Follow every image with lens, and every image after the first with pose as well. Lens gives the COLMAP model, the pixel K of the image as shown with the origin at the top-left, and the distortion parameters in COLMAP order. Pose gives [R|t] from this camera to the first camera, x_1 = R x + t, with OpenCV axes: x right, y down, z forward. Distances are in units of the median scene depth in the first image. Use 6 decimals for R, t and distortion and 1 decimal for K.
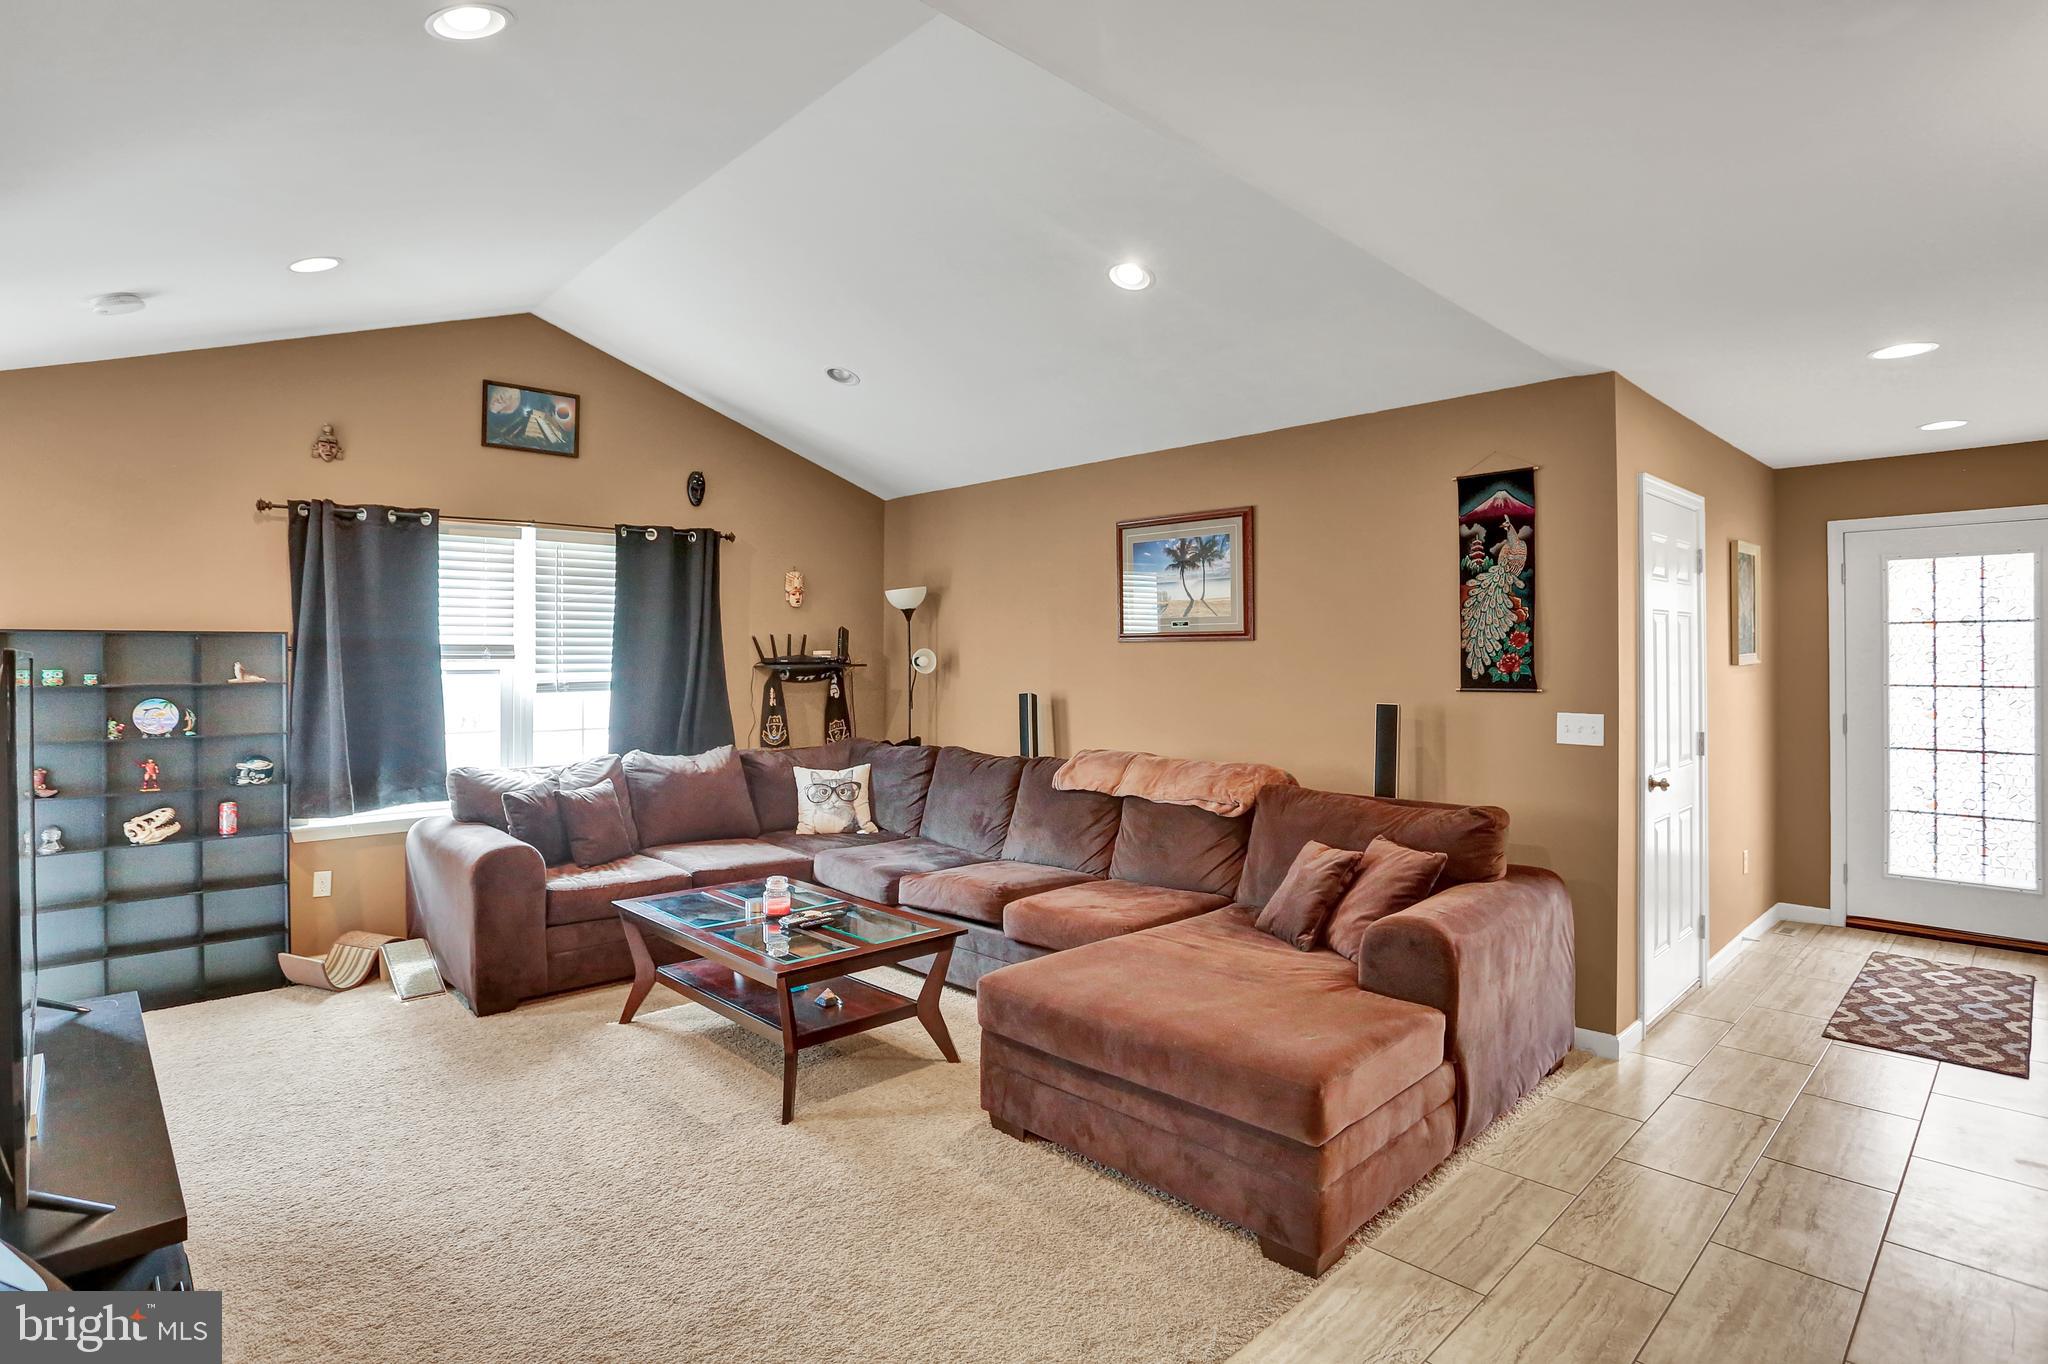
lens RADIAL K [[1047.5, 0, 1022.2], [0, 1047.5, 668.5], [0, 0, 1]] dist [-0.105082, 0.053757]
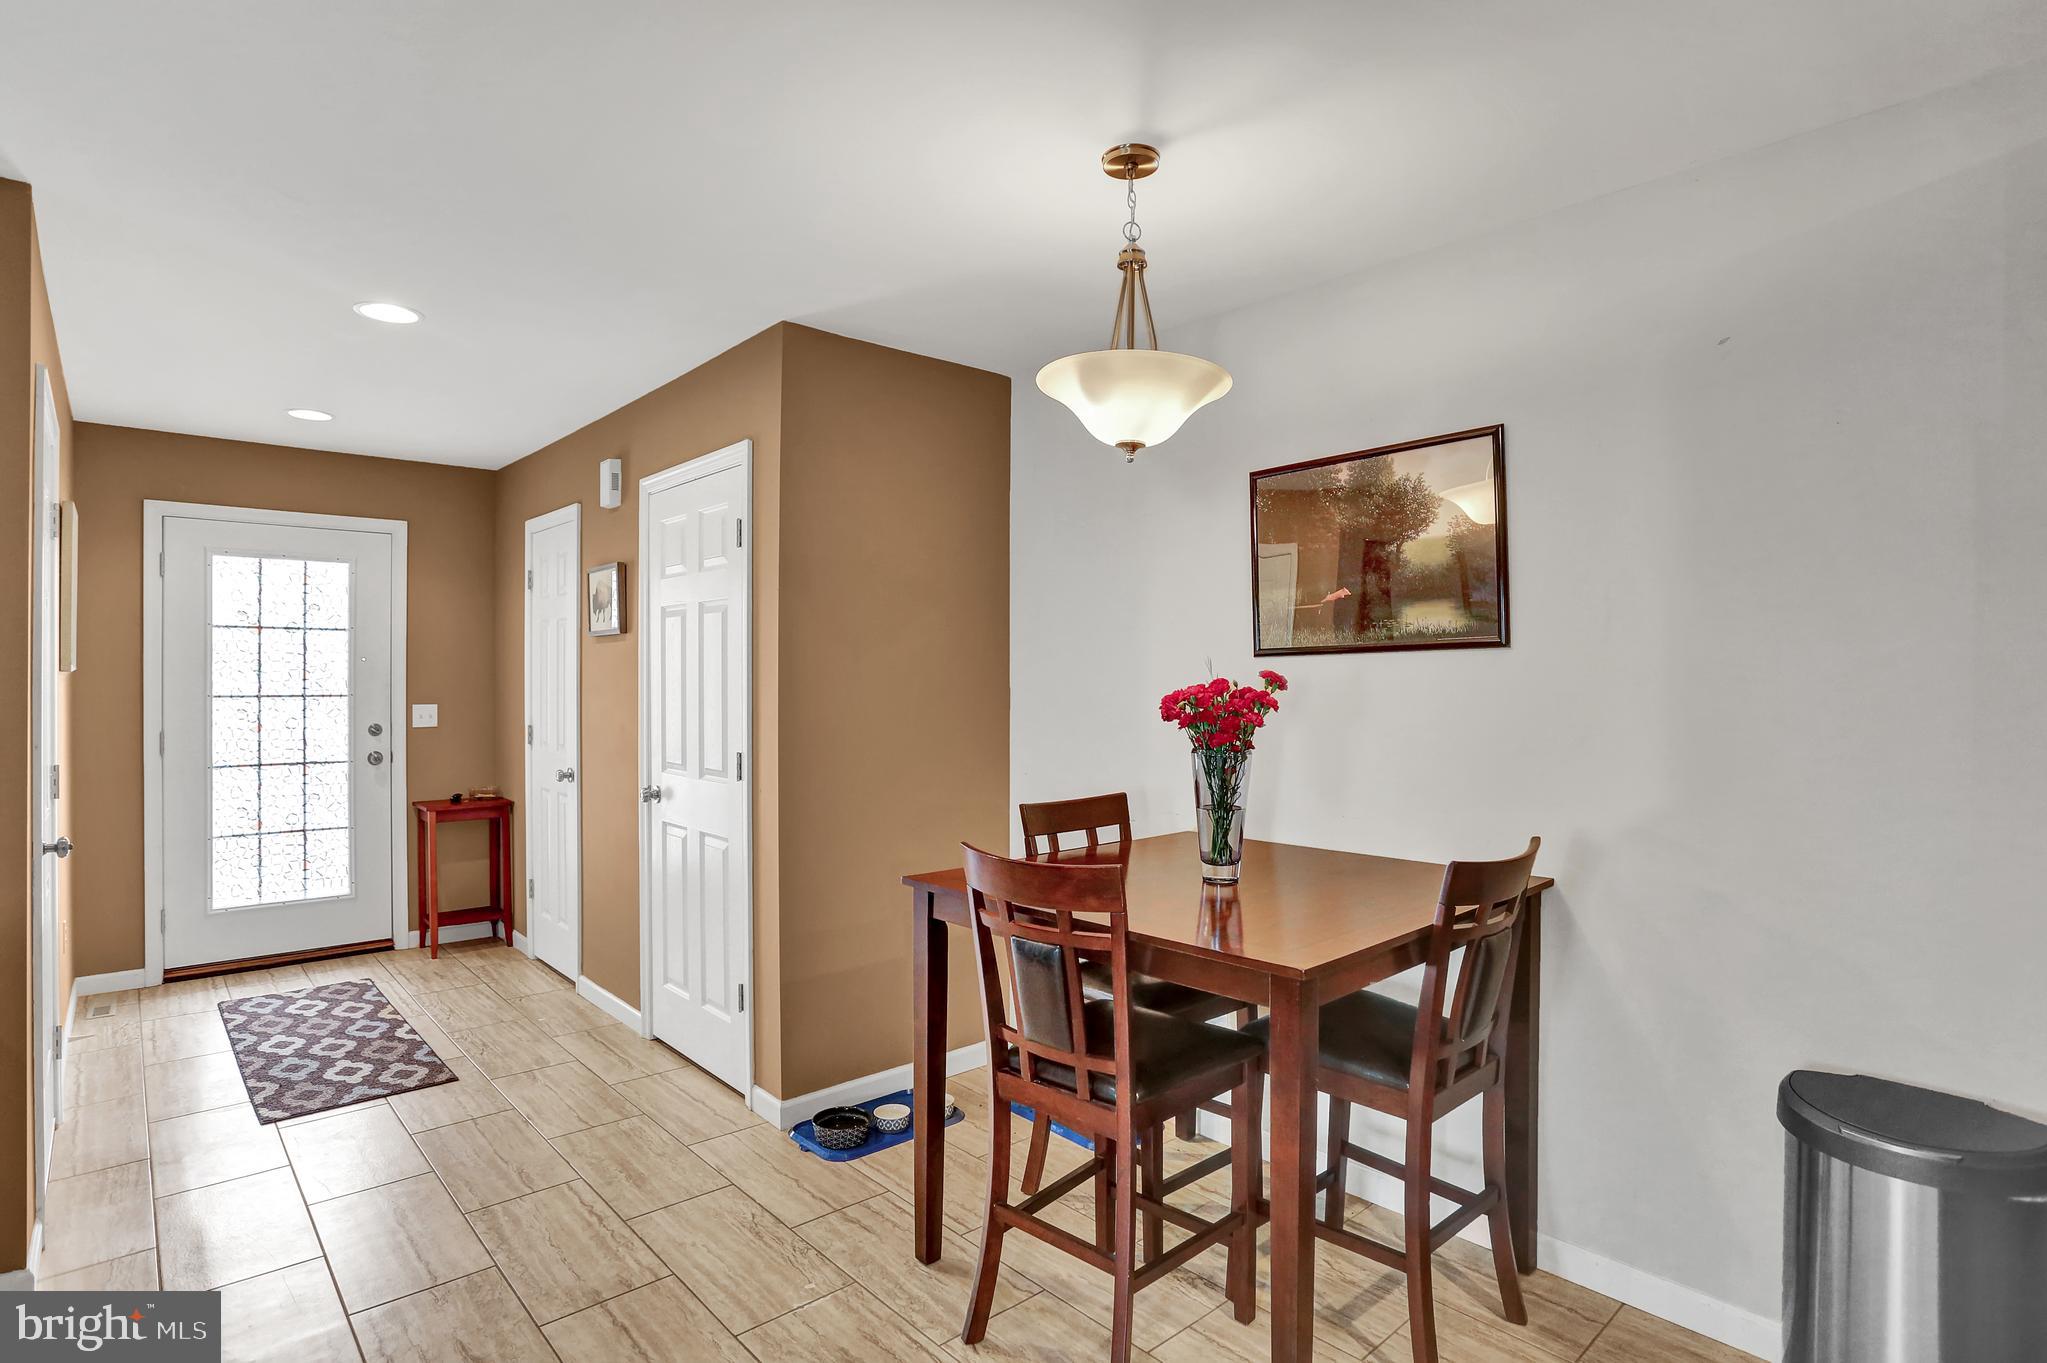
lens RADIAL K [[1045.8, 0, 1023.5], [0, 1045.8, 681.5], [0, 0, 1]] dist [-0.065505, 0.029535]
pose [[0.037281, -0.004186, 0.999296, -0.001336], [0.007183, 0.999967, 0.003921, 0.005714], [-0.999279, 0.007031, 0.037310, 0.281712]]
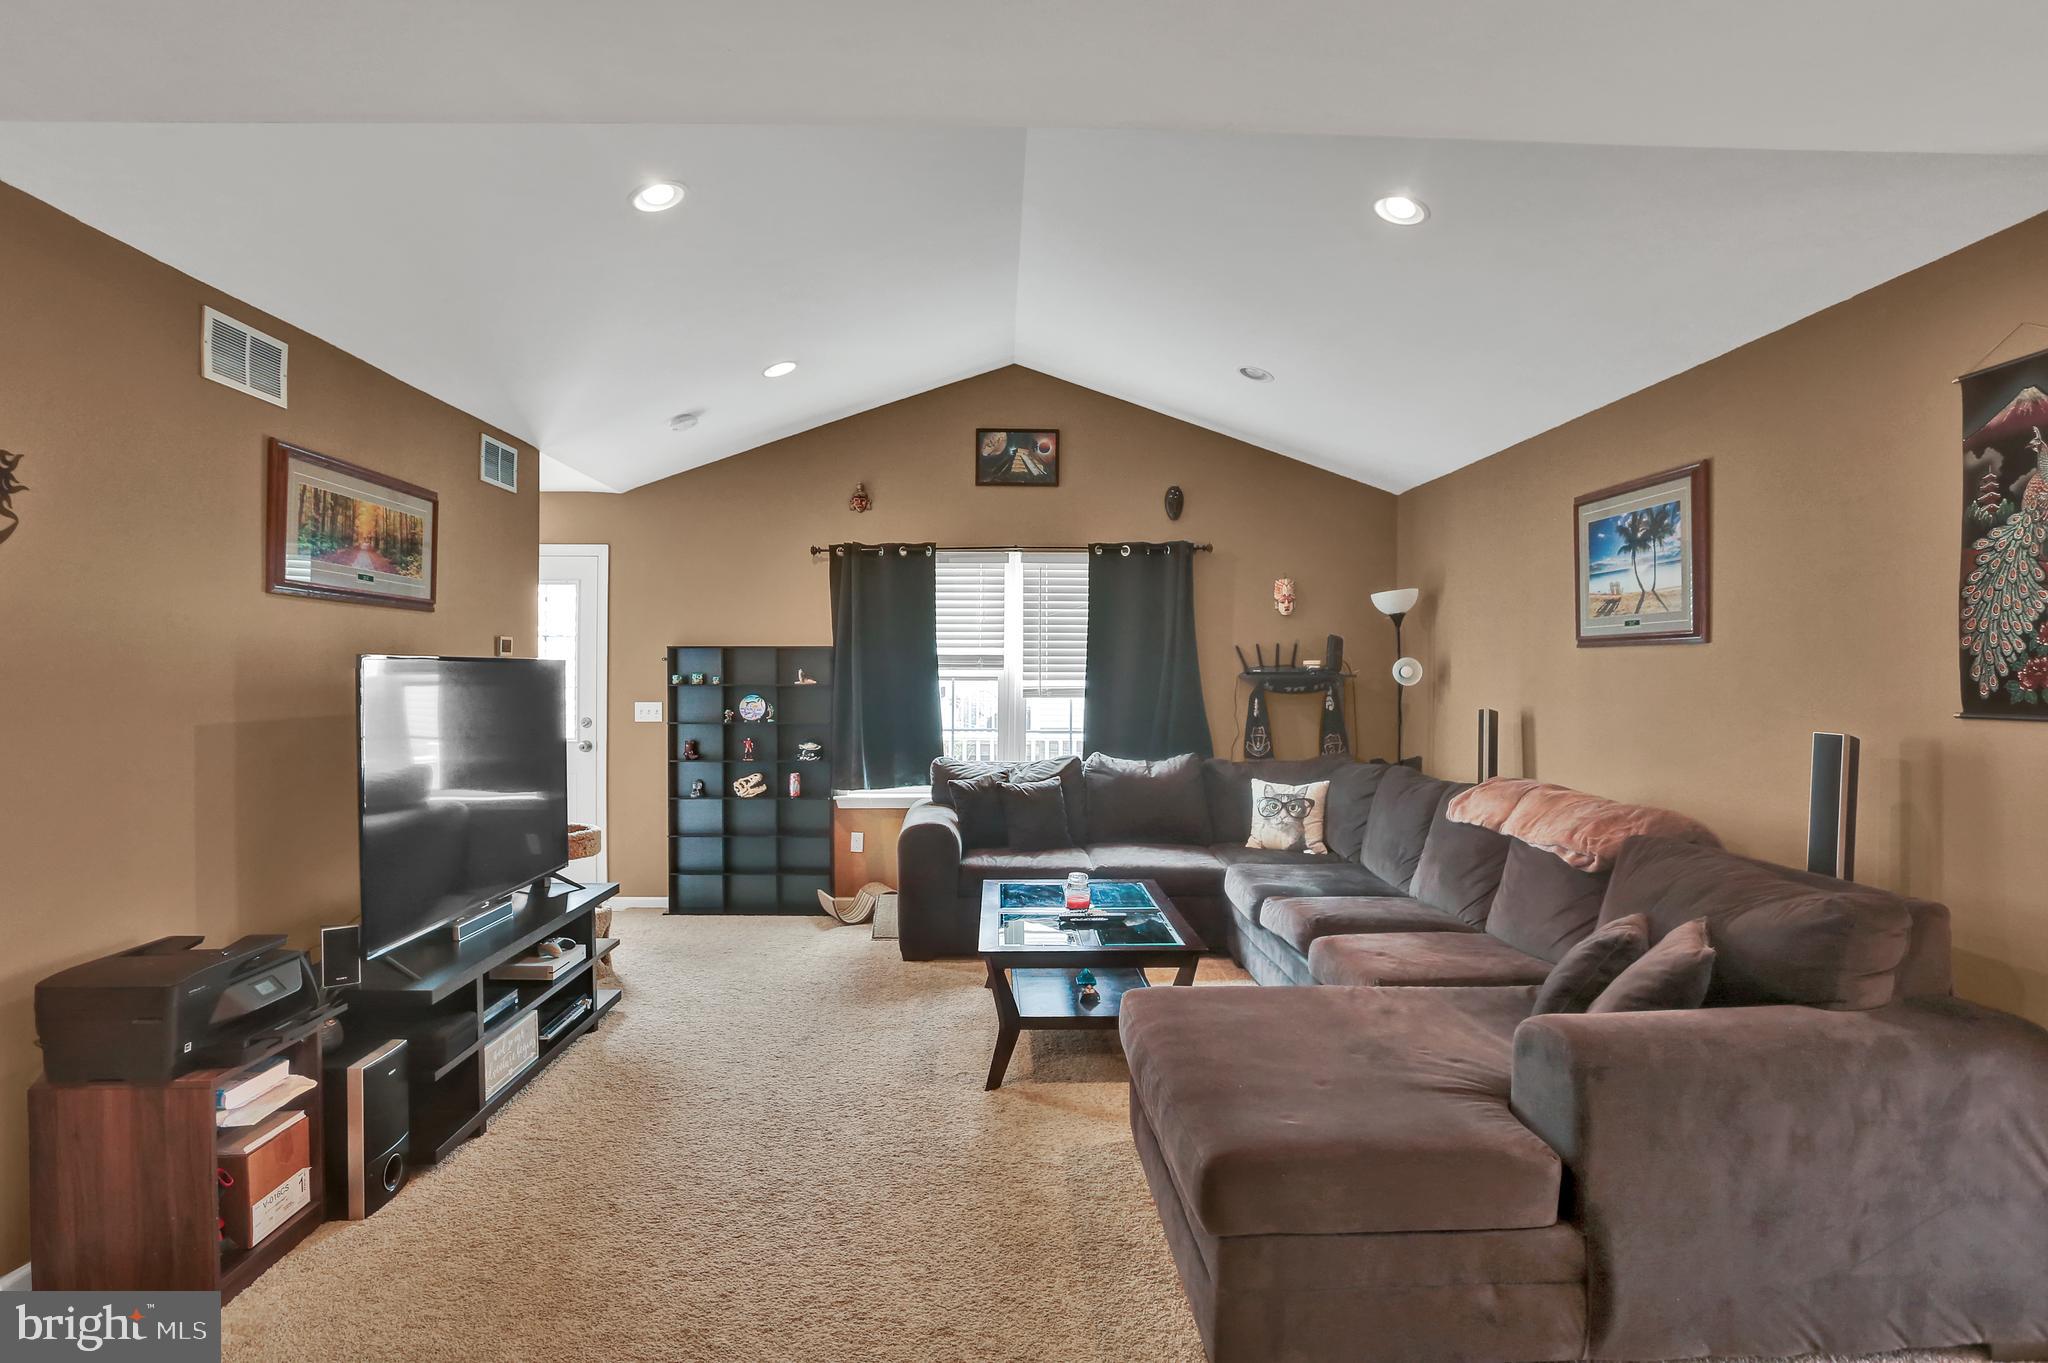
lens RADIAL K [[1088.5, 0, 990.9], [0, 1088.5, 690.4], [0, 0, 1]] dist [-0.074618, 0.028644]
pose [[0.724975, 0.014852, -0.688615, 0.368118], [-0.010731, 0.999890, 0.010268, 0.004368], [0.688691, -0.000054, 0.725055, 0.111616]]
